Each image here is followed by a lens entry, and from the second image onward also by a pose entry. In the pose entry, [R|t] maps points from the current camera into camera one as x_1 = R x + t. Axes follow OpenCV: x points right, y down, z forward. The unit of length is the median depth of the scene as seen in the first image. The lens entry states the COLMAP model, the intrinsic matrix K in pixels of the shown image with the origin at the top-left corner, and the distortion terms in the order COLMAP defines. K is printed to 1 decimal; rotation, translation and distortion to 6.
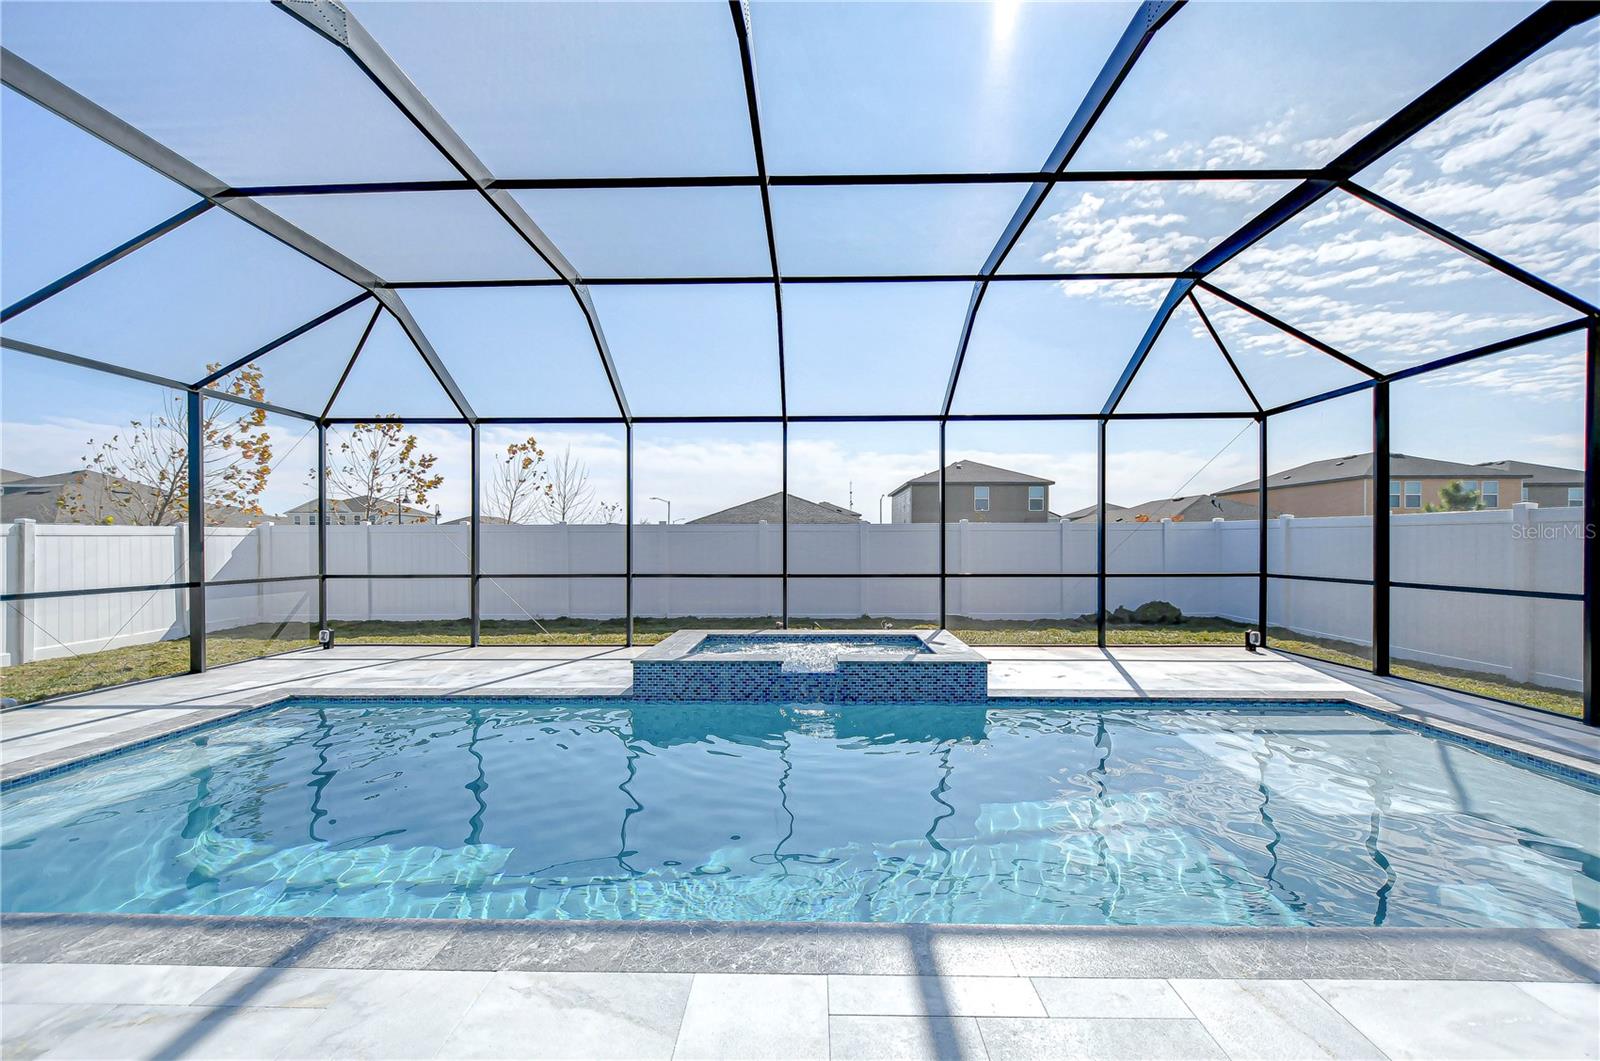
lens RADIAL K [[697.7, 0, 802.1], [0, 697.7, 557.0], [0, 0, 1]] dist [0.003217, -0.005158]
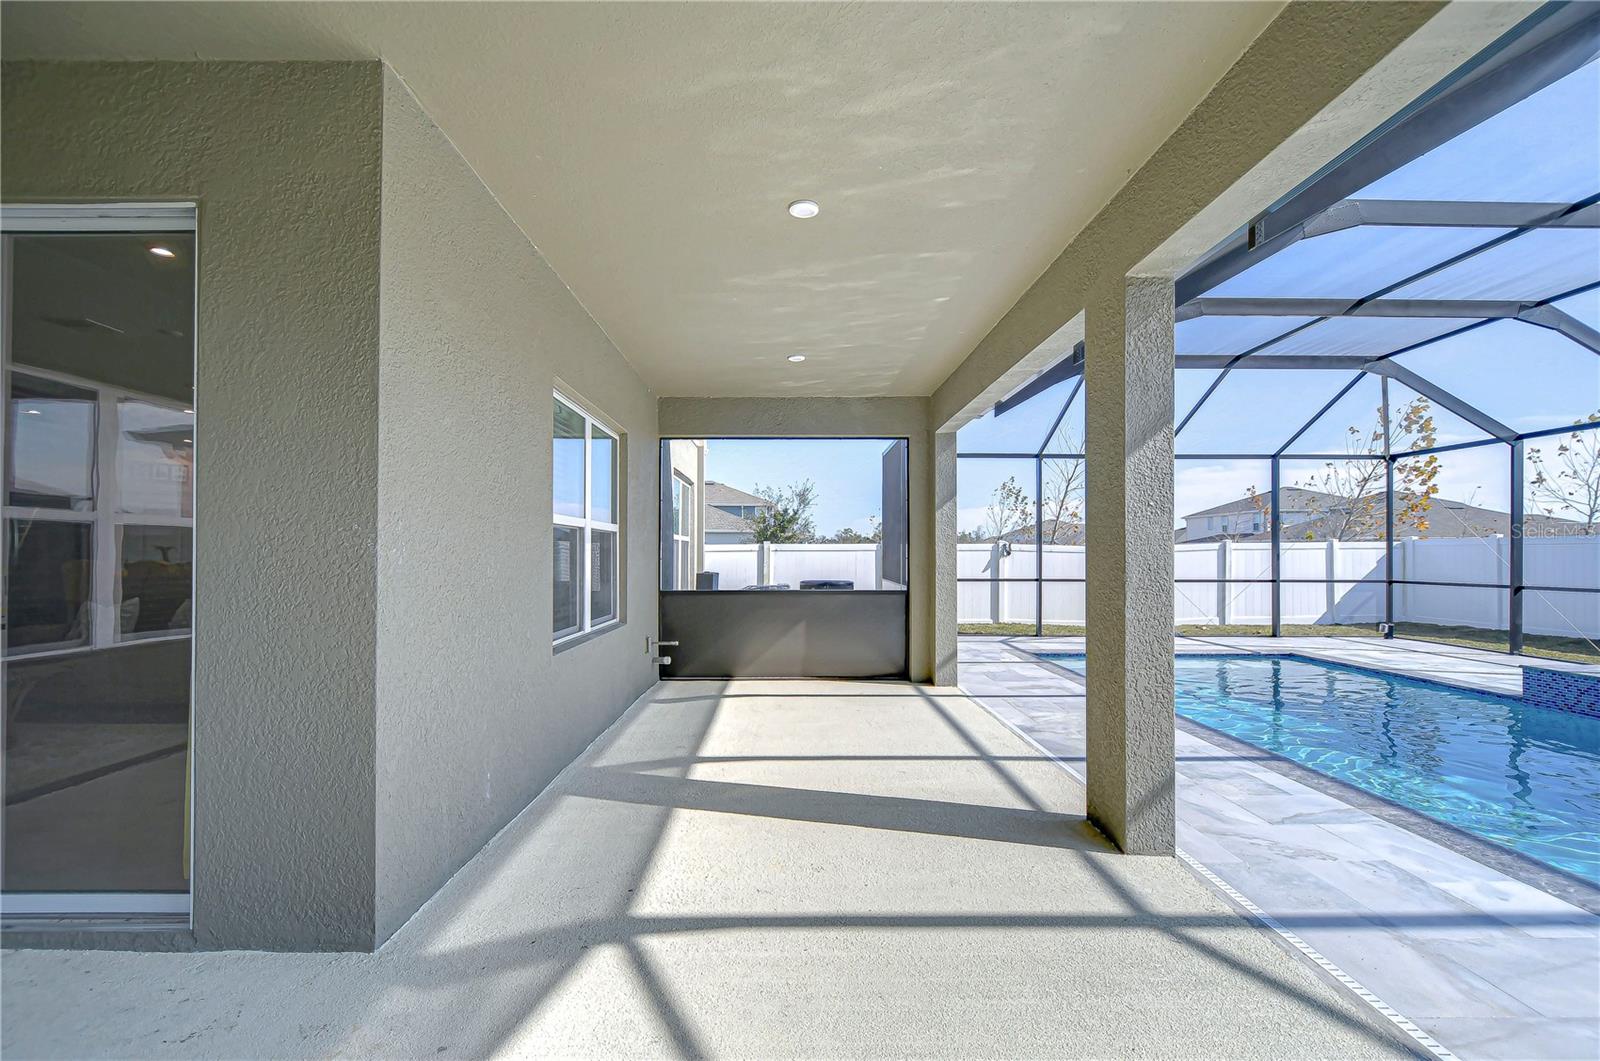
lens RADIAL K [[688.9, 0, 798.7], [0, 688.9, 538.3], [0, 0, 1]] dist [0.001032, -0.004953]
pose [[0.038788, -0.019997, -0.999047, 0.765786], [-0.021961, 0.999541, -0.020860, -0.000699], [0.999006, 0.022749, 0.038331, -0.158616]]
